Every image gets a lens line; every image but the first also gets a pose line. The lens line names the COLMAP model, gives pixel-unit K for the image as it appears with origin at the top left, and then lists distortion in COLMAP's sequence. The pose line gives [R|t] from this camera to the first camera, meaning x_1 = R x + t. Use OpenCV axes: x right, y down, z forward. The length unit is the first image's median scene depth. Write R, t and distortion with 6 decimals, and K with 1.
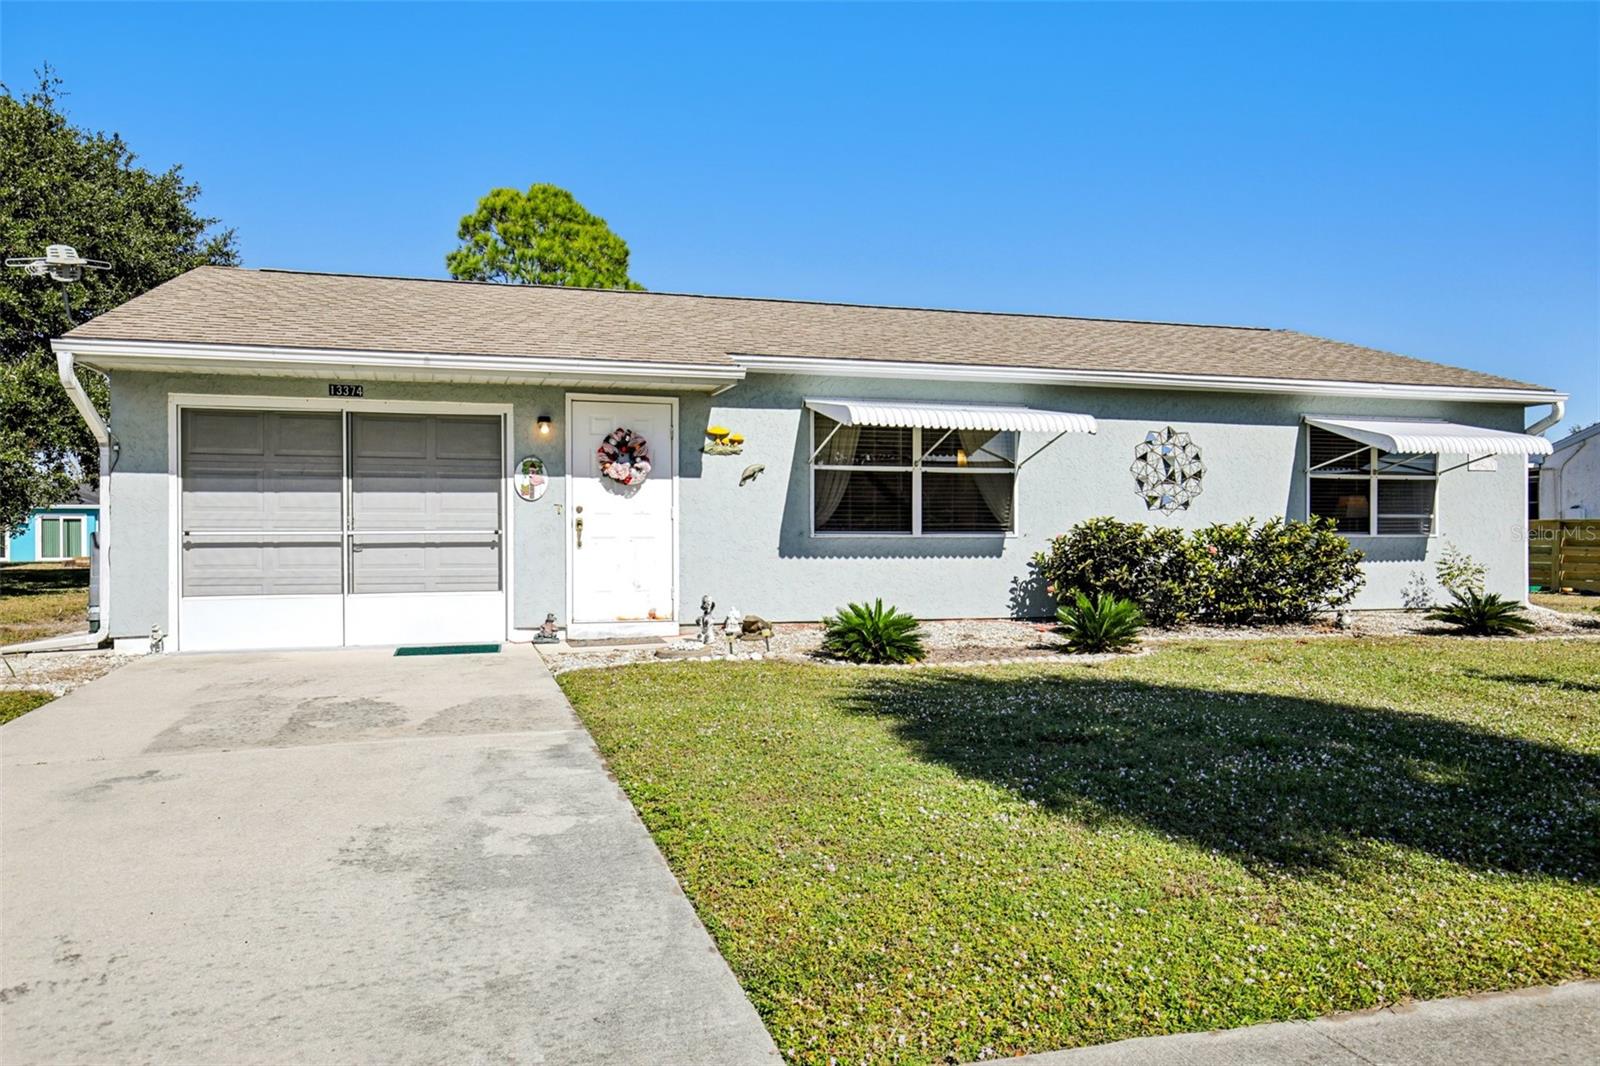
lens RADIAL K [[1152.5, 0, 814.1], [0, 1152.5, 539.5], [0, 0, 1]] dist [0.004490, 0.006060]
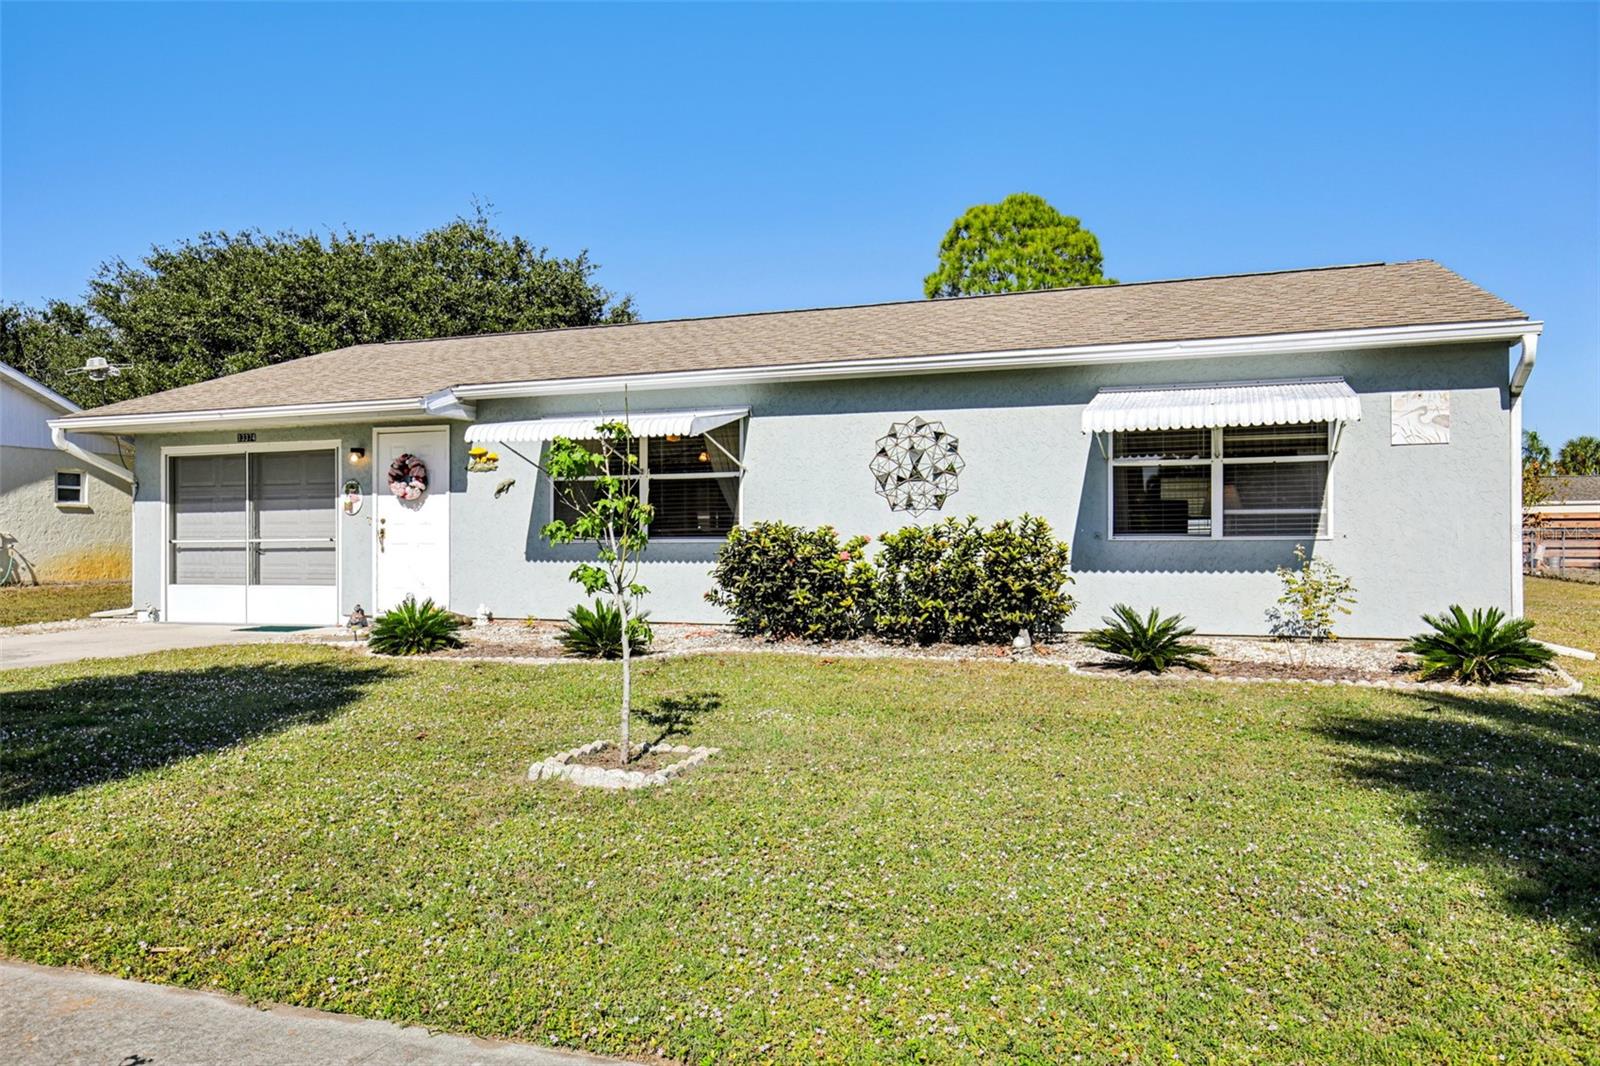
lens RADIAL K [[1152.5, 0, 808.0], [0, 1152.5, 534.3], [0, 0, 1]] dist [0.004490, 0.006060]
pose [[0.800376, -0.006287, -0.599466, 0.812111], [0.003308, 0.999976, -0.006071, -0.002394], [0.599490, 0.002877, 0.800377, 0.252585]]
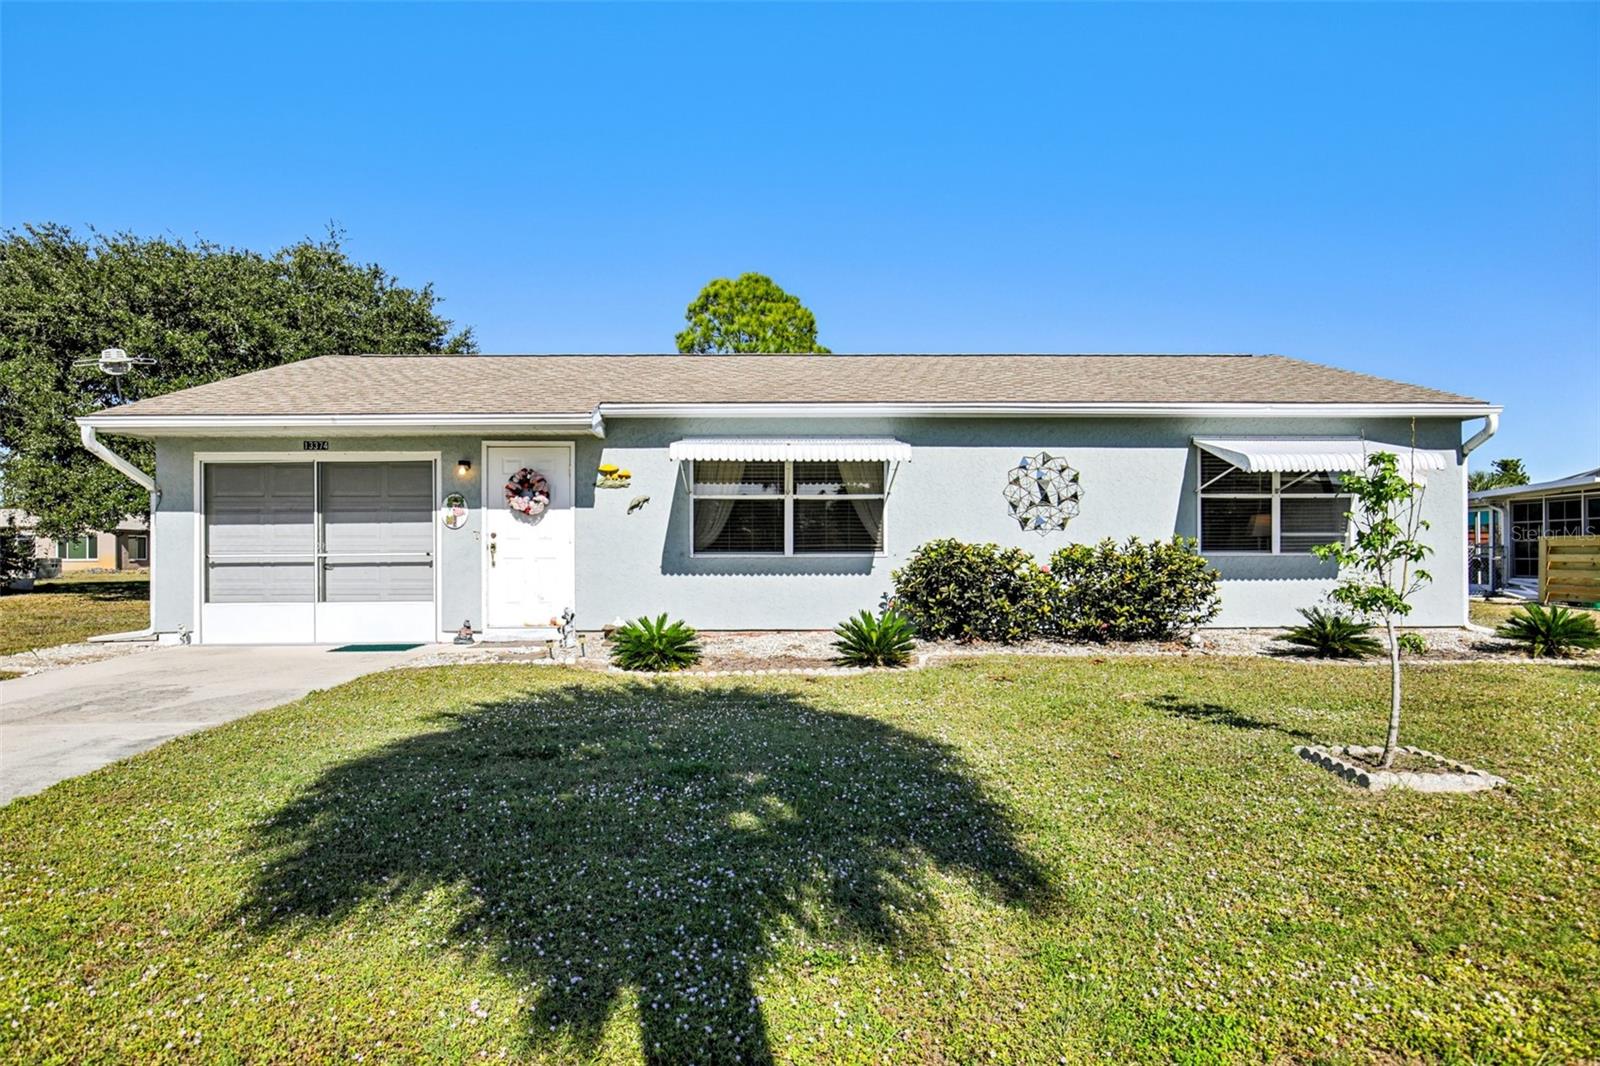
lens RADIAL K [[936.4, 0, 804.8], [0, 936.4, 547.1], [0, 0, 1]] dist [-0.016726, 0.005532]
pose [[0.963130, -0.003843, -0.269010, 0.344120], [0.002198, 0.999977, -0.006415, -0.005758], [0.269029, 0.005587, 0.963116, 0.116659]]
